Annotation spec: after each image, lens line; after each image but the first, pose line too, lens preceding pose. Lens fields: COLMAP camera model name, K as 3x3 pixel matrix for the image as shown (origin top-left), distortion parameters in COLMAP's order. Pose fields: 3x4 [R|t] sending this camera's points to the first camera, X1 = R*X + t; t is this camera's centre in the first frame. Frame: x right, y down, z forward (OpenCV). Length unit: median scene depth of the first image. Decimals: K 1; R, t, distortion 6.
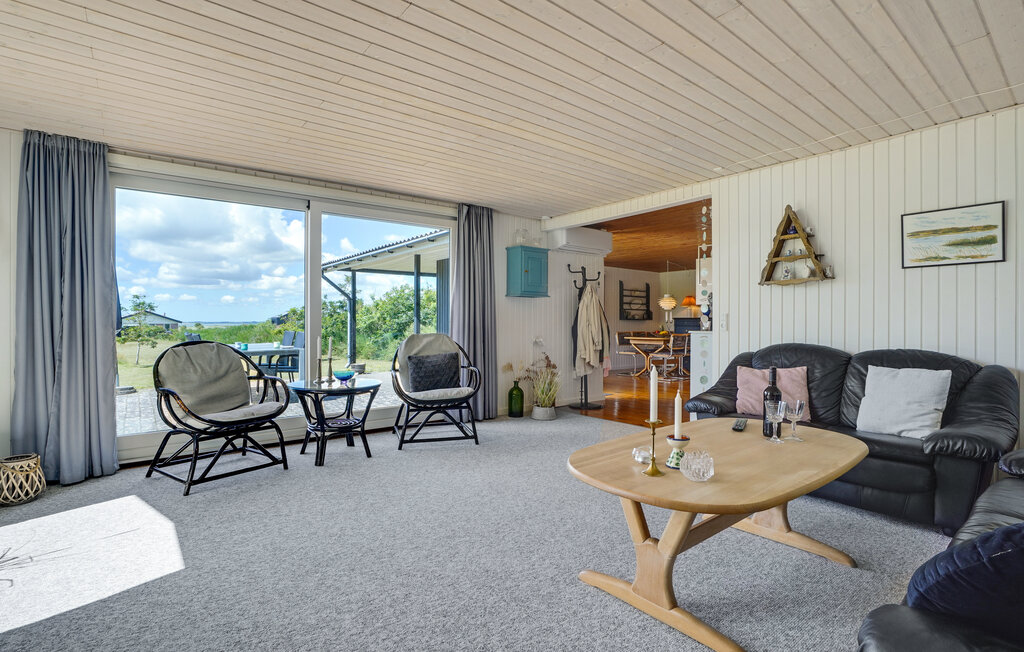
lens RADIAL K [[485.4, 0, 517.1], [0, 485.4, 323.2], [0, 0, 1]] dist [-0.004915, 0.001989]
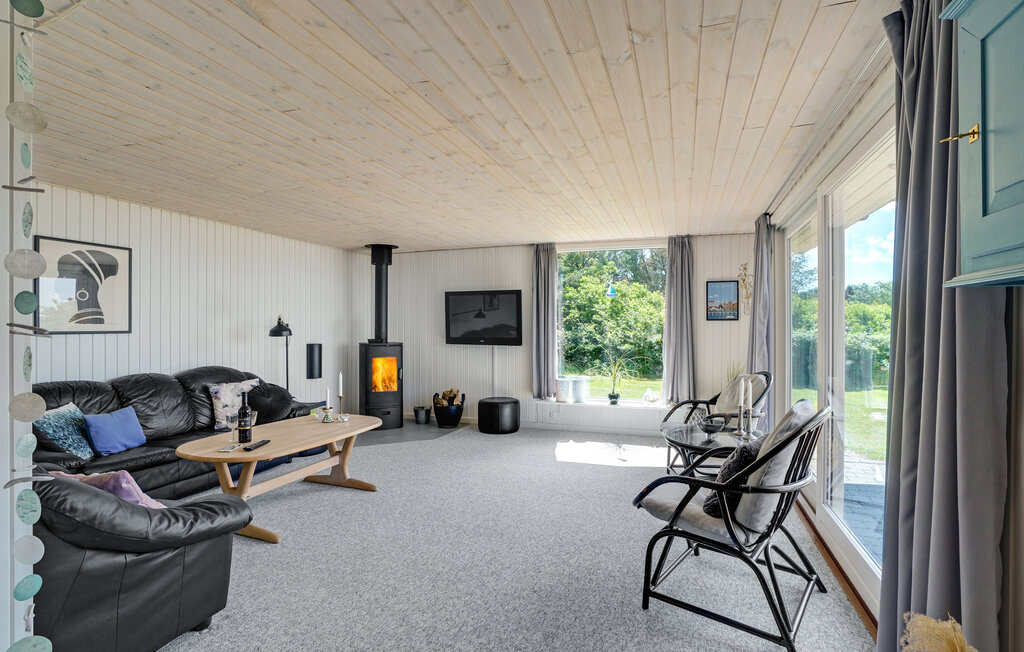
lens RADIAL K [[485.4, 0, 512.0], [0, 485.4, 328.0], [0, 0, 1]] dist [-0.004915, 0.001989]
pose [[-0.856794, -0.002492, -0.515652, 0.488468], [-0.005948, 0.999970, 0.005050, -0.085803], [0.515624, 0.007394, -0.856783, 2.151885]]
